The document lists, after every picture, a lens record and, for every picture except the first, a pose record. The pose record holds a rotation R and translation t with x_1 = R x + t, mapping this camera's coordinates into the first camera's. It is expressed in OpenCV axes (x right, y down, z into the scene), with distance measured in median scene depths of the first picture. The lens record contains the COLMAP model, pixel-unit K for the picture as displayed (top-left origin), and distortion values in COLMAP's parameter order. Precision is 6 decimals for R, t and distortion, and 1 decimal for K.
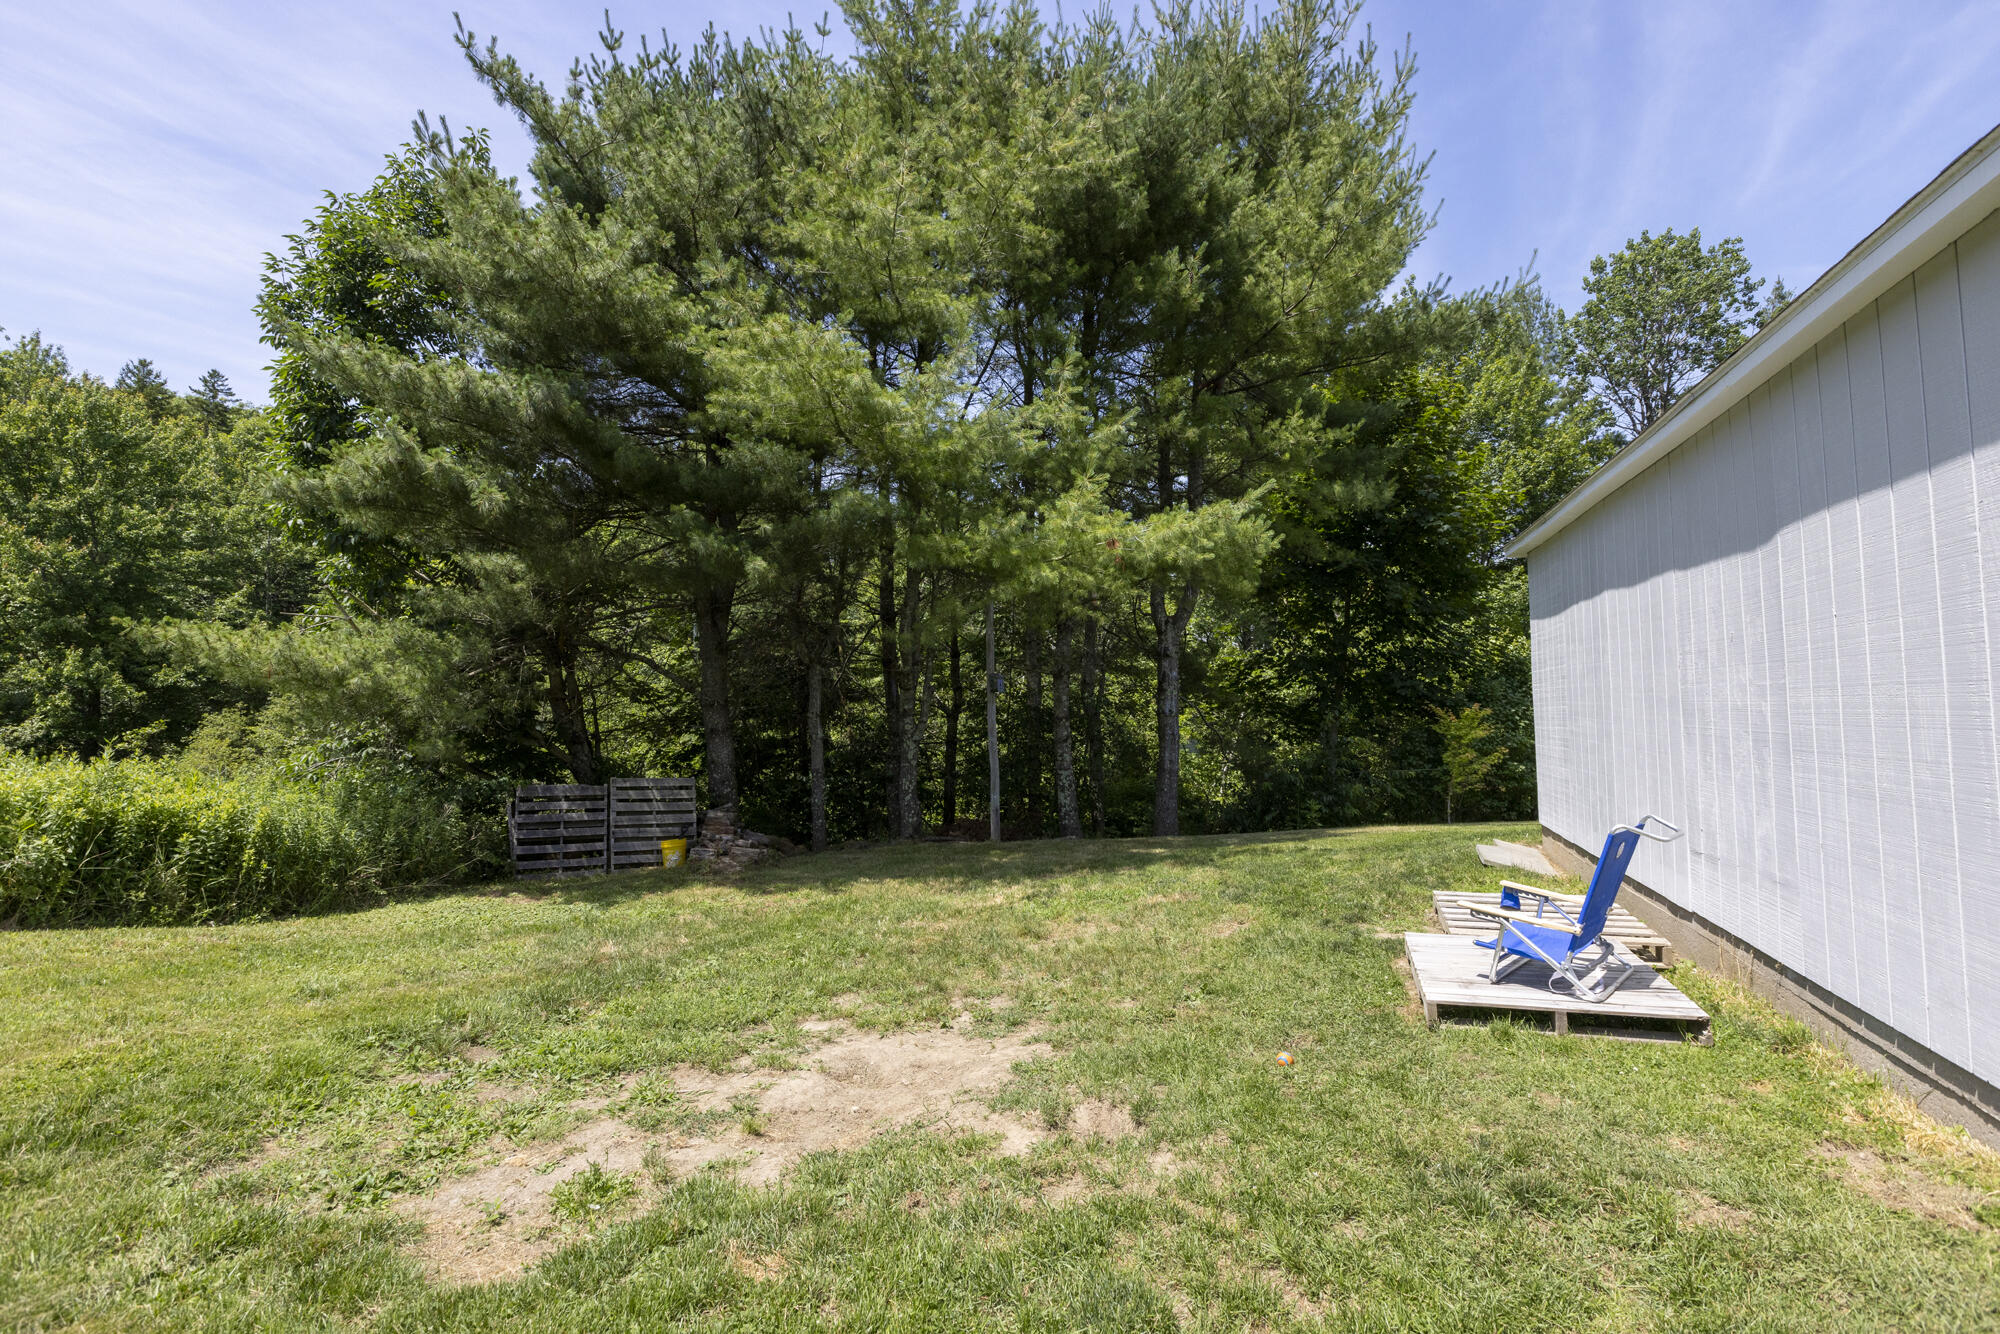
lens RADIAL K [[938.3, 0, 982.7], [0, 938.3, 653.1], [0, 0, 1]] dist [-0.004236, 0.000017]
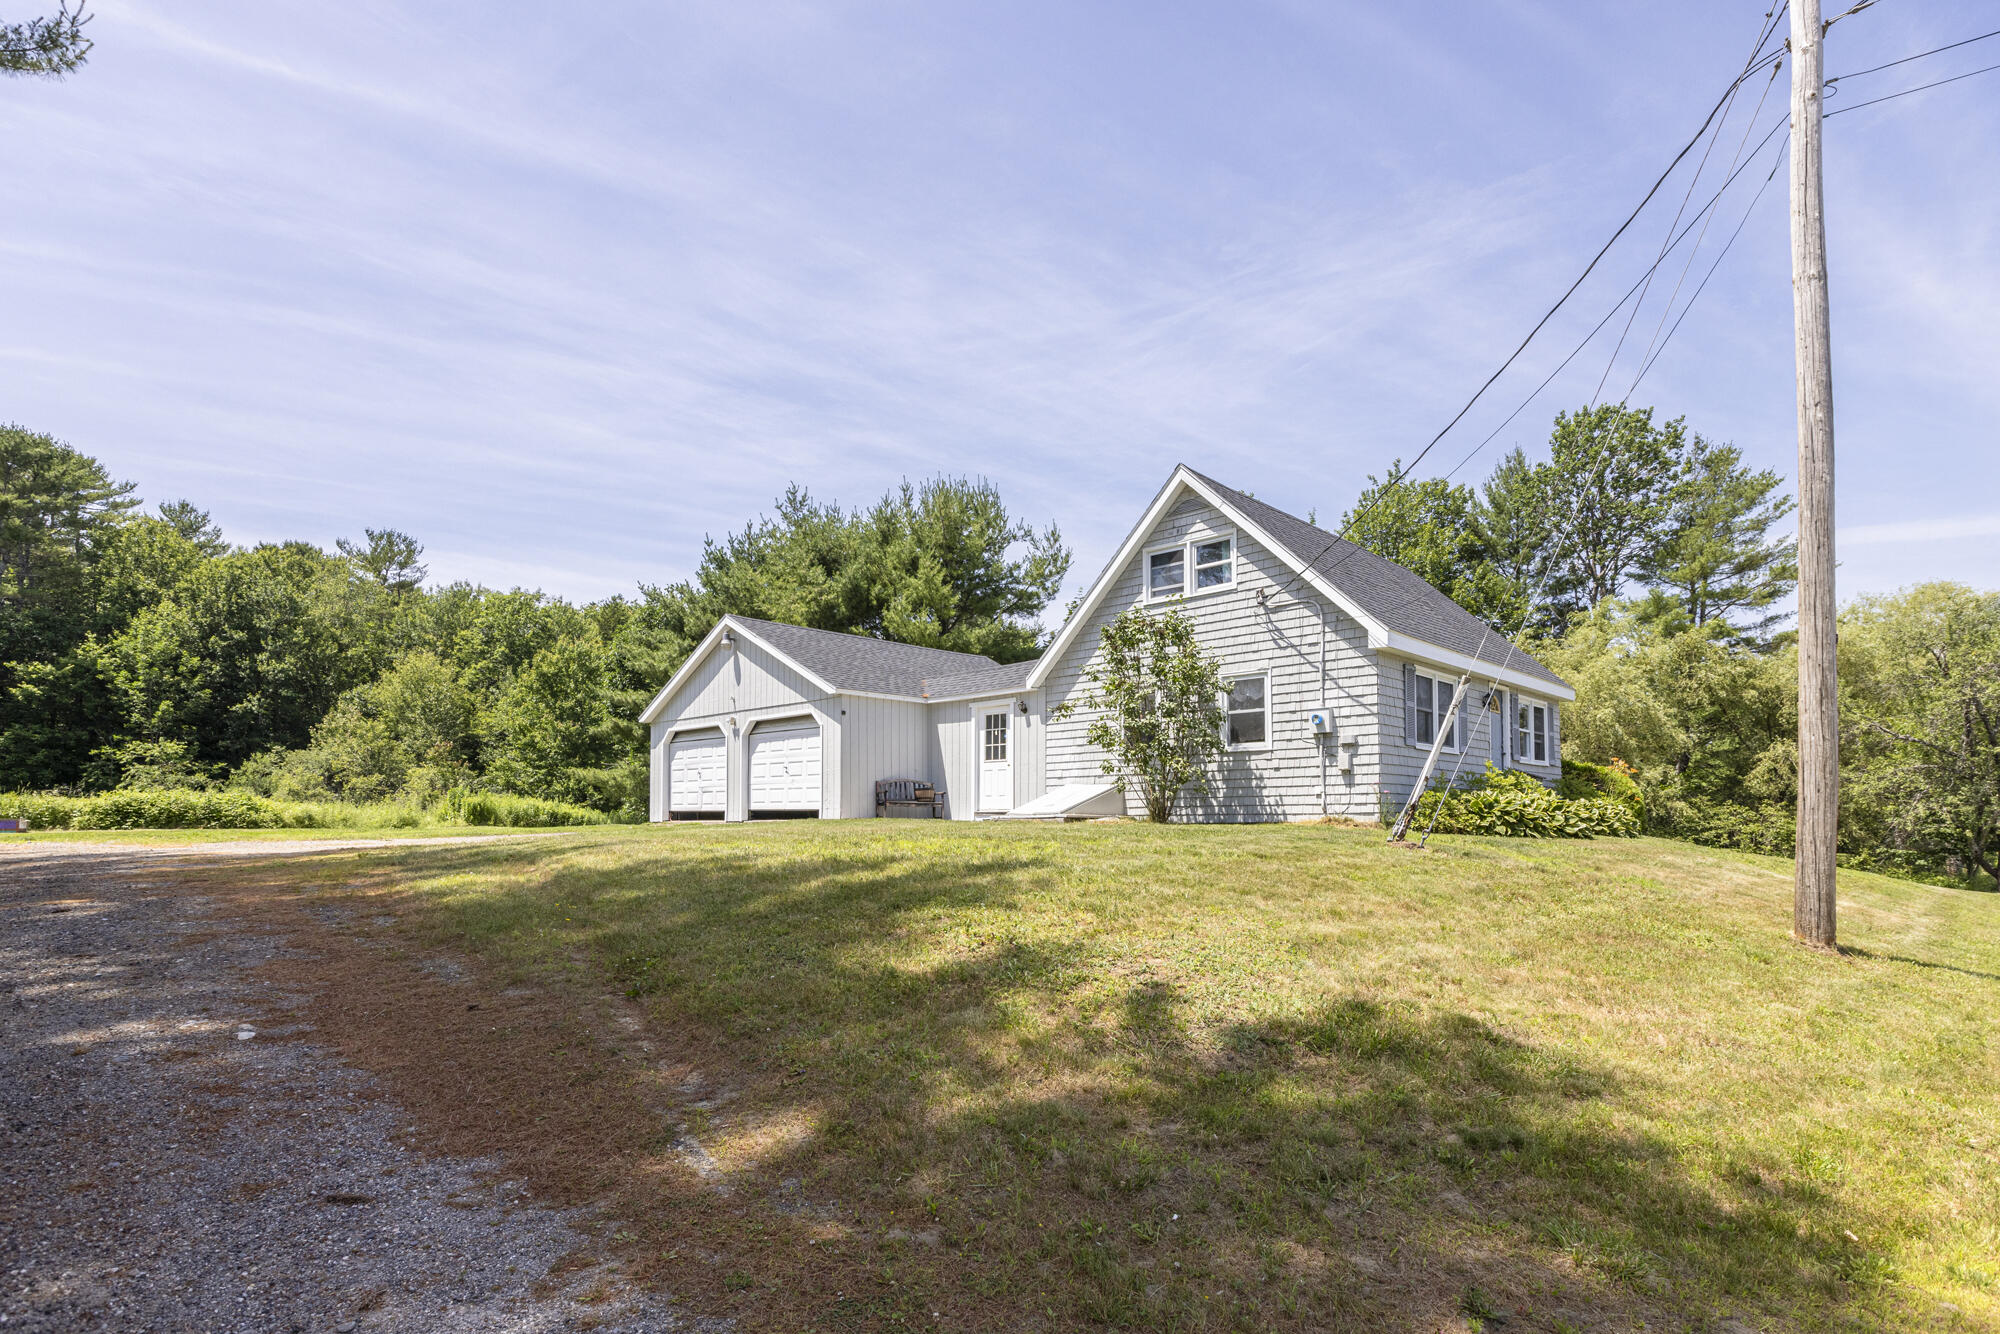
lens RADIAL K [[970.4, 0, 983.7], [0, 970.4, 781.8], [0, 0, 1]] dist [0.009343, 0.000770]
pose [[0.921601, -0.007830, -0.388060, 0.700541], [0.012149, 0.999889, 0.008679, 0.003425], [0.387948, -0.012713, 0.921593, -0.632868]]
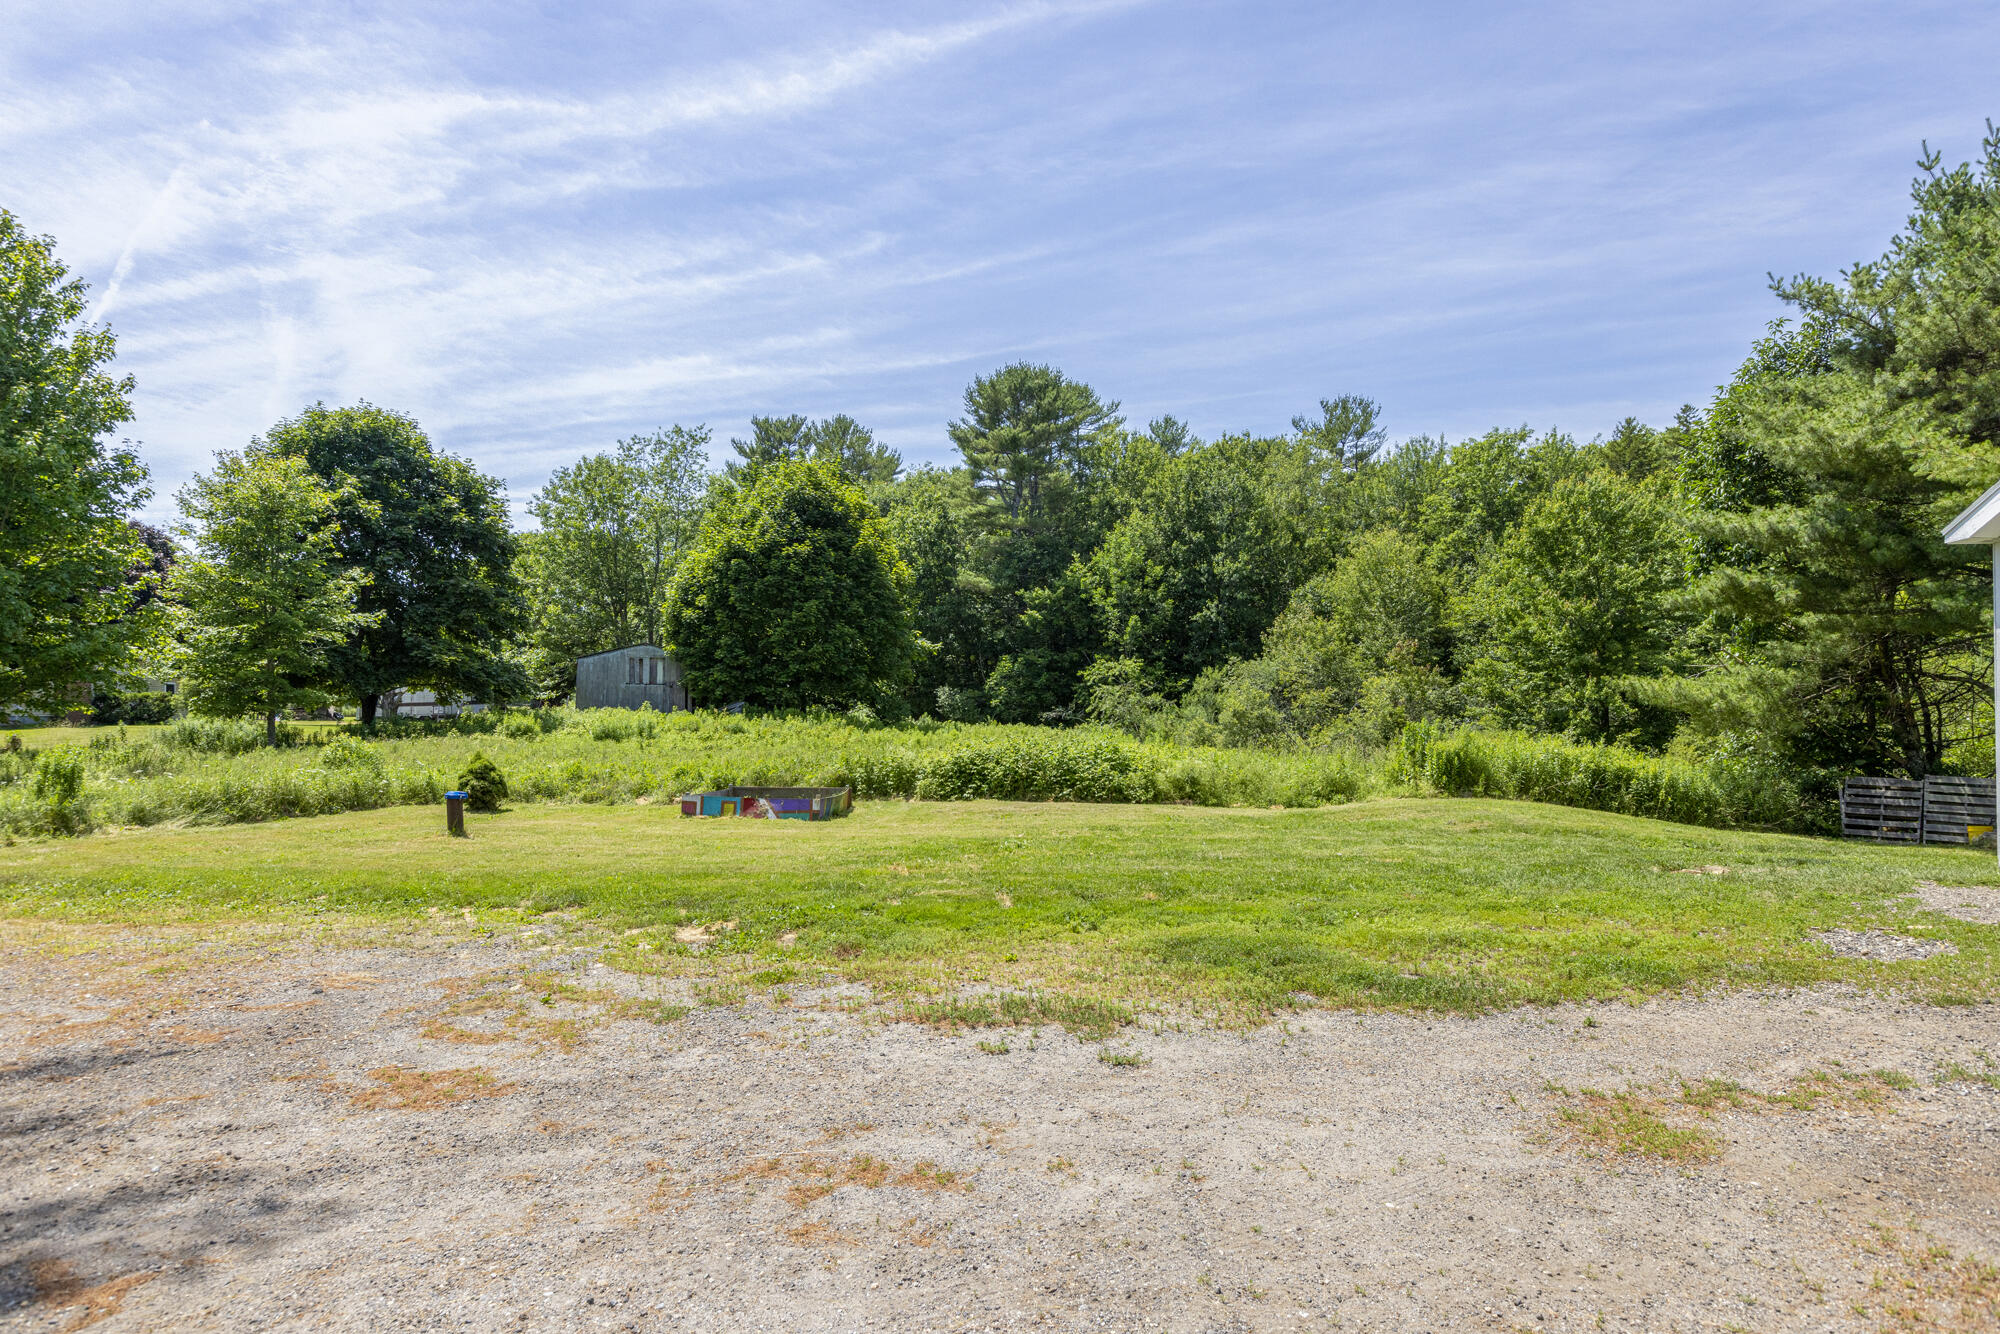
lens RADIAL K [[1083.3, 0, 1007.0], [0, 1083.3, 712.3], [0, 0, 1]] dist [-0.011030, -0.001866]
pose [[0.296894, -0.004383, -0.954900, 0.284319], [0.051053, 0.998632, 0.011290, -0.015902], [0.953545, -0.052103, 0.296712, -0.287431]]
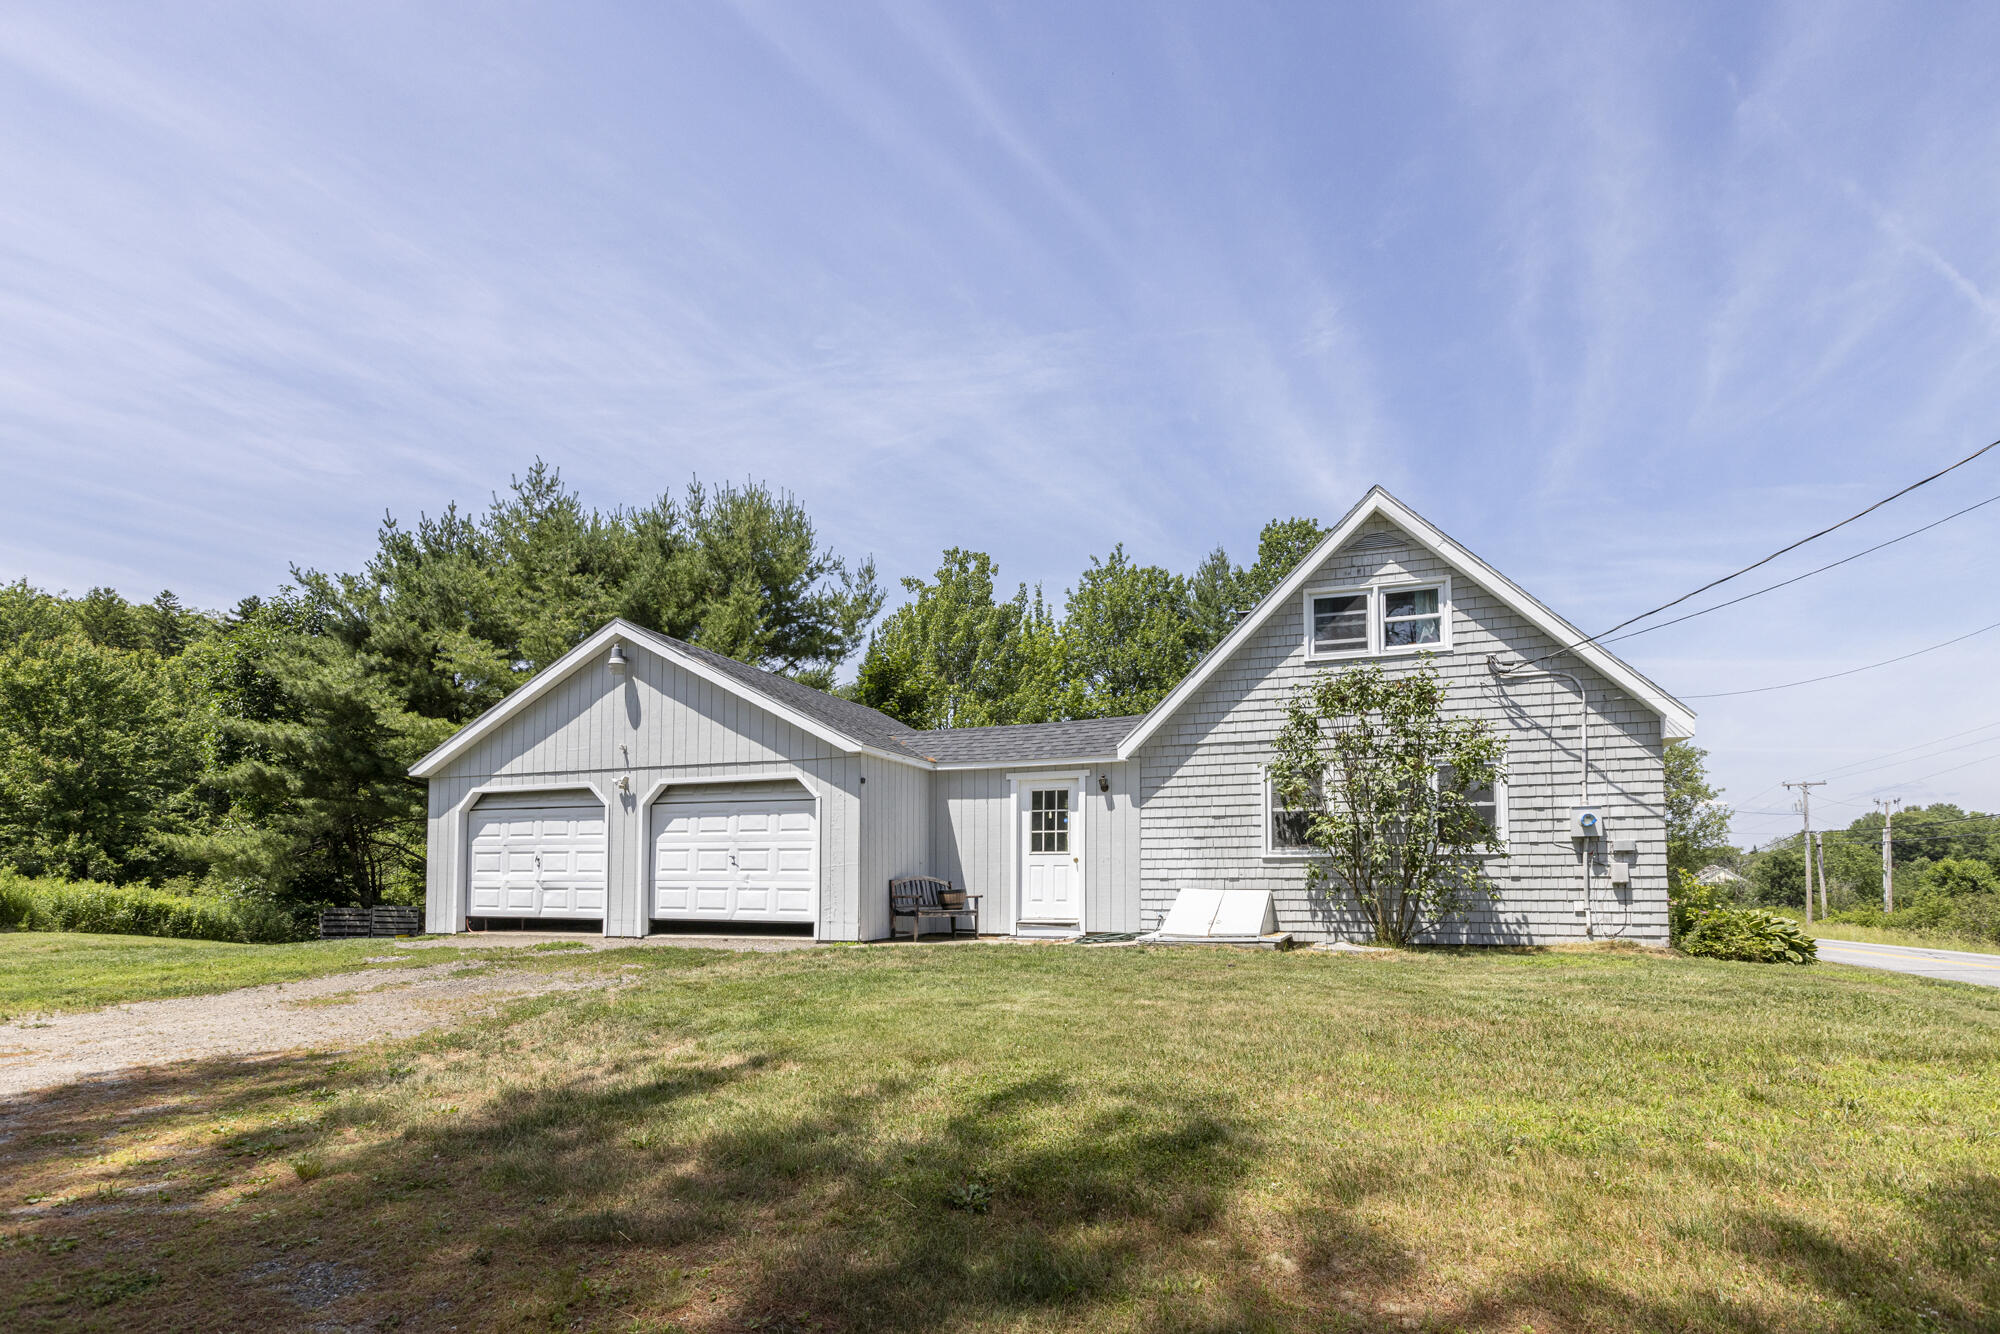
lens RADIAL K [[938.3, 0, 967.5], [0, 938.3, 836.0], [0, 0, 1]] dist [-0.004236, 0.000017]
pose [[0.999686, 0.006705, 0.024154, 0.380239], [-0.006815, 0.999967, 0.004488, -0.016629], [-0.024123, -0.004651, 0.999698, -0.483605]]
